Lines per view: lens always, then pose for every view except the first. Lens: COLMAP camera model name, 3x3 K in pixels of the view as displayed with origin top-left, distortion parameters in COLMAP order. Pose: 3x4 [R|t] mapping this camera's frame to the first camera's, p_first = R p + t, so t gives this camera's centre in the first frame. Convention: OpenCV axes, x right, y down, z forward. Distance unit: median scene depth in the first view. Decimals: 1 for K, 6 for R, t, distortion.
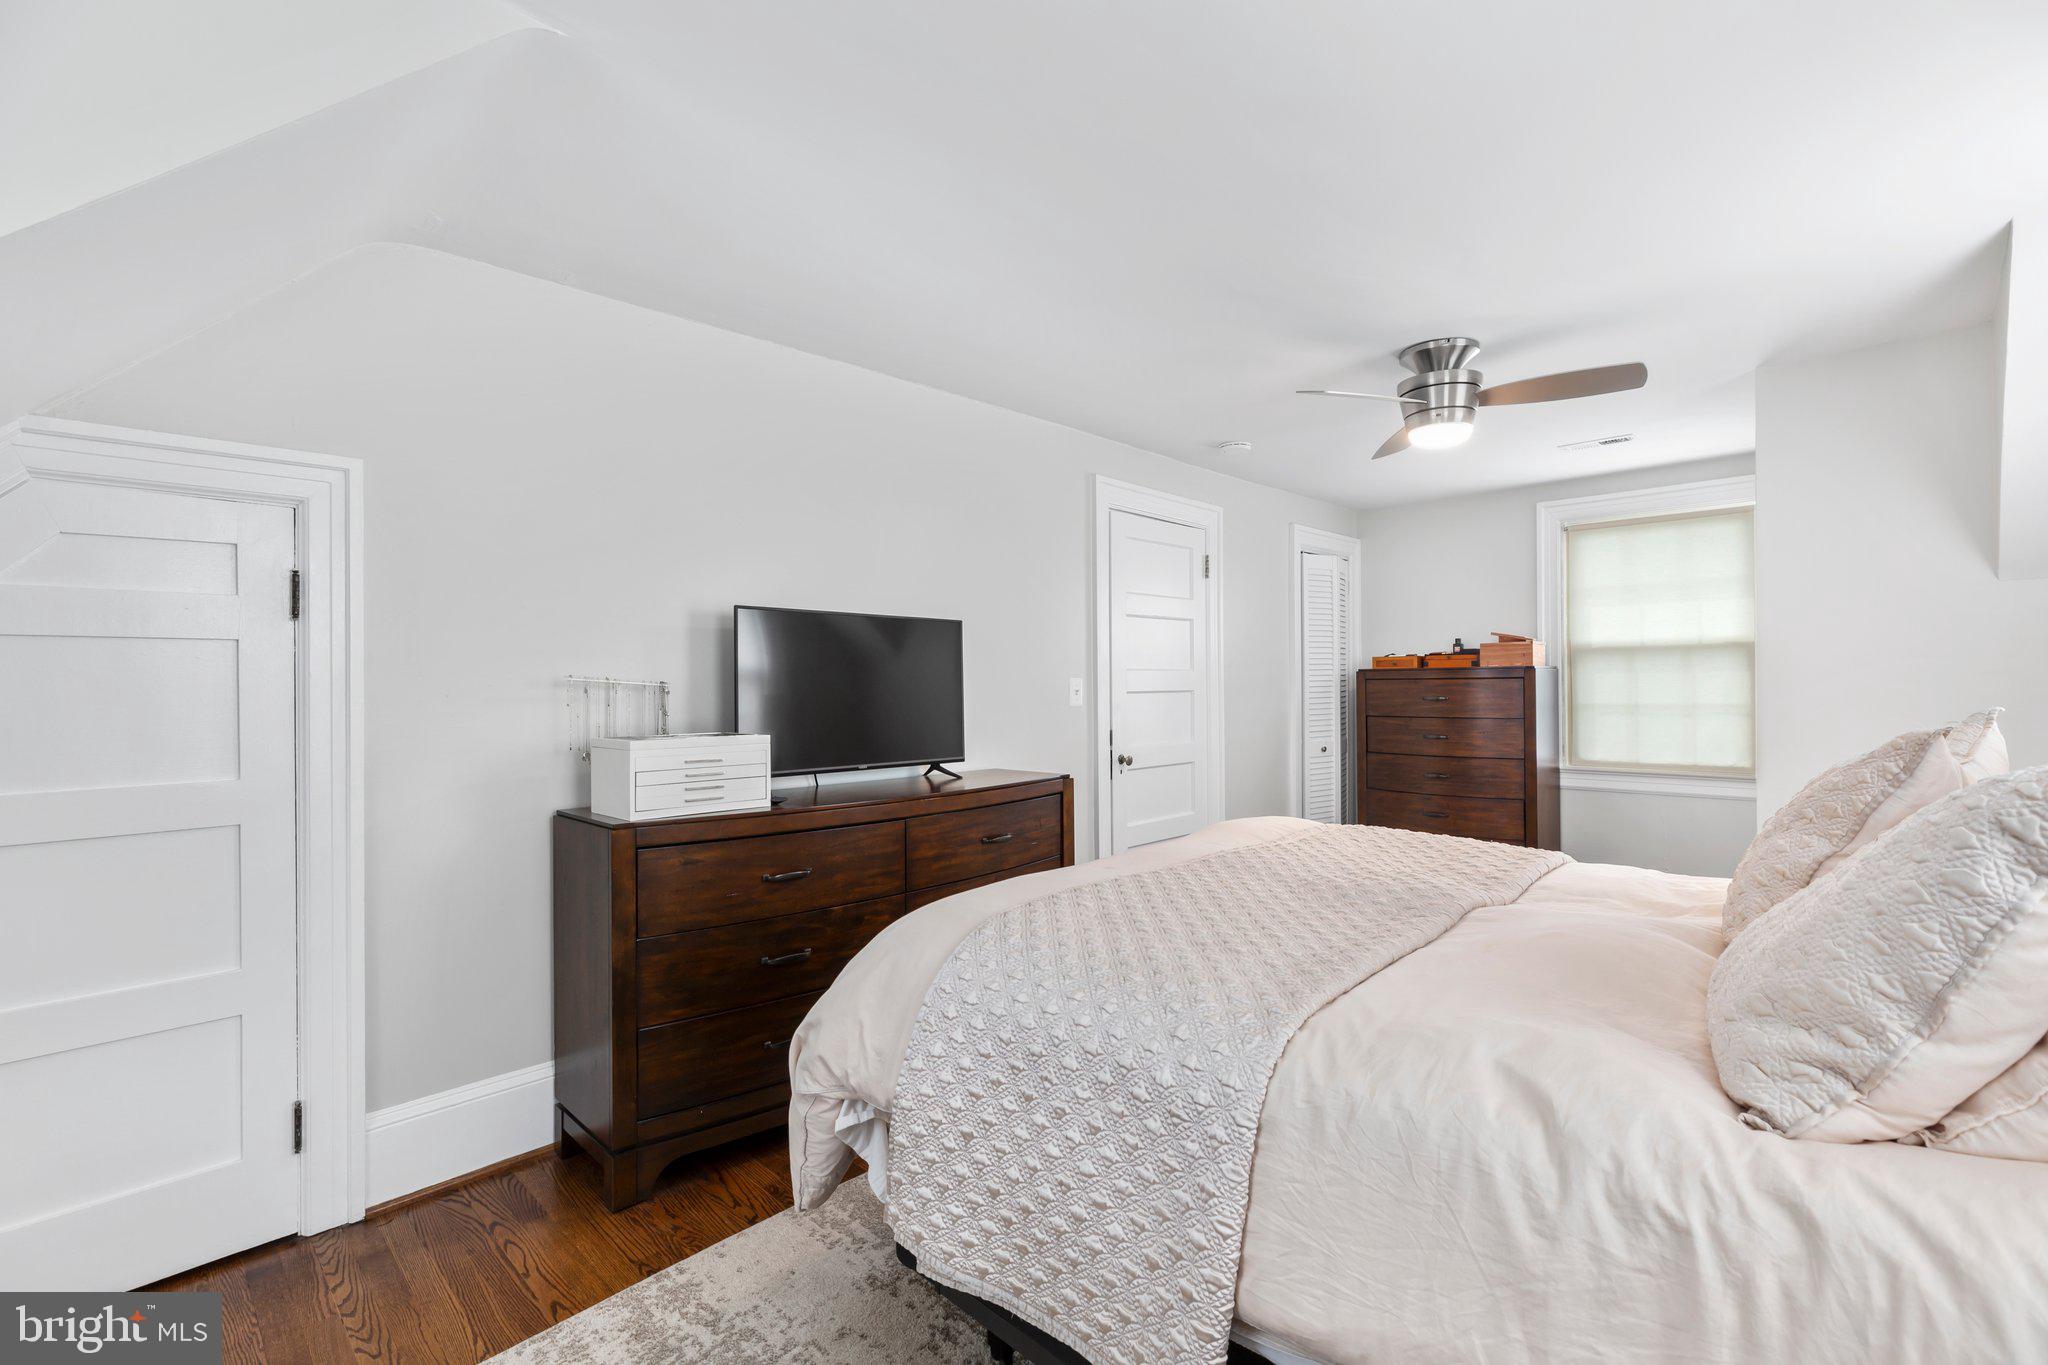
lens RADIAL K [[921.7, 0, 1027.9], [0, 921.7, 682.6], [0, 0, 1]] dist [0.003333, 0.000402]
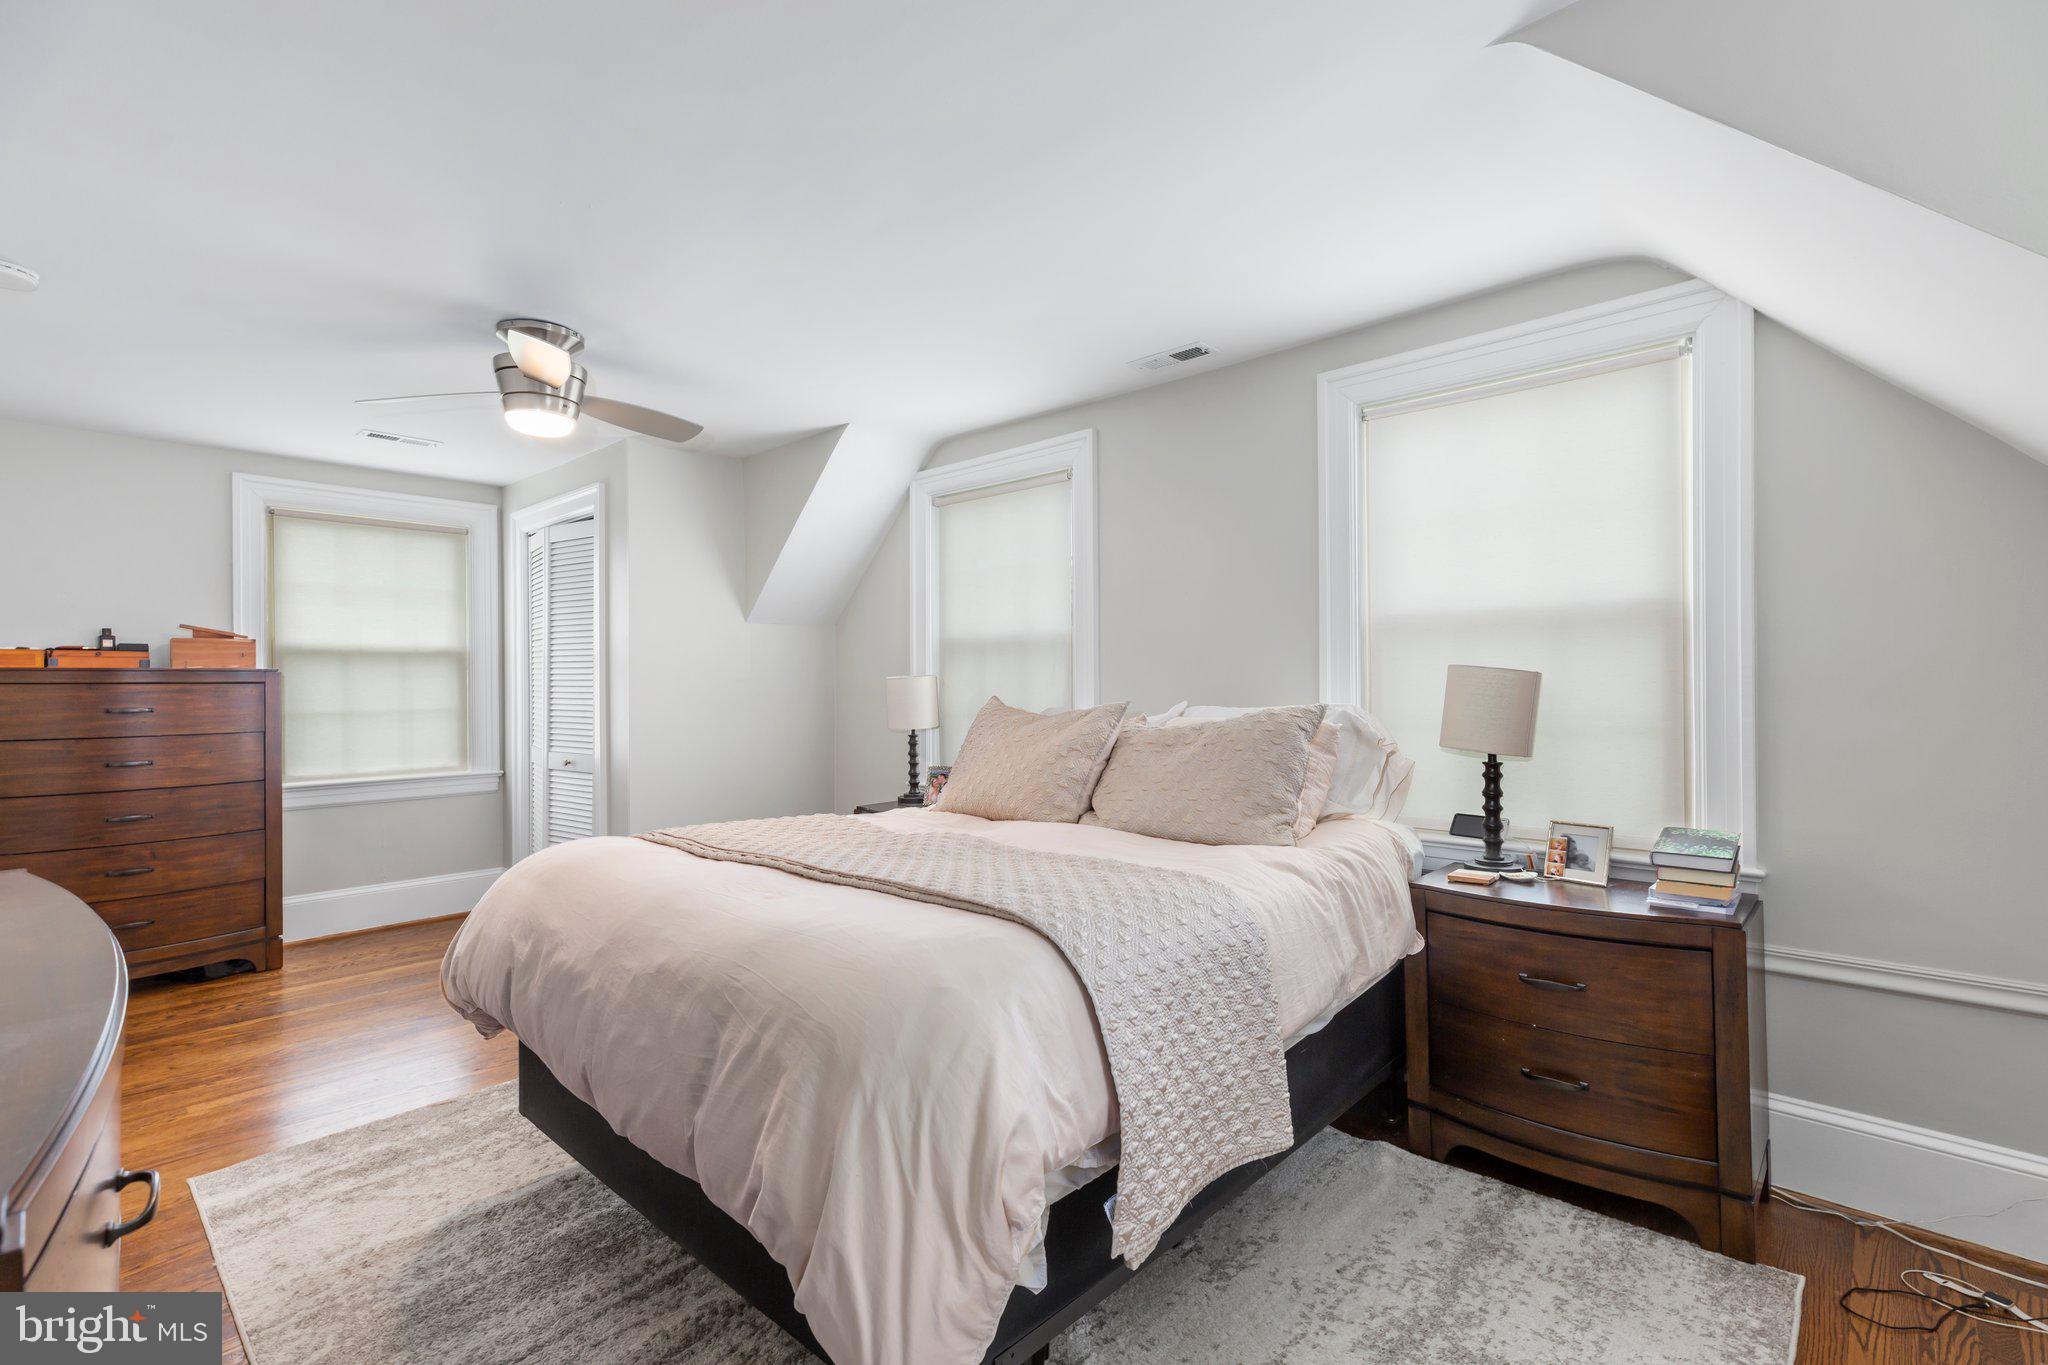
lens RADIAL K [[921.7, 0, 1023.0], [0, 921.7, 699.2], [0, 0, 1]] dist [0.003333, 0.000402]
pose [[-0.063792, -0.009499, 0.997918, -0.332016], [0.005638, 0.999935, 0.009878, 0.005242], [-0.997947, 0.006256, -0.063734, 0.360254]]
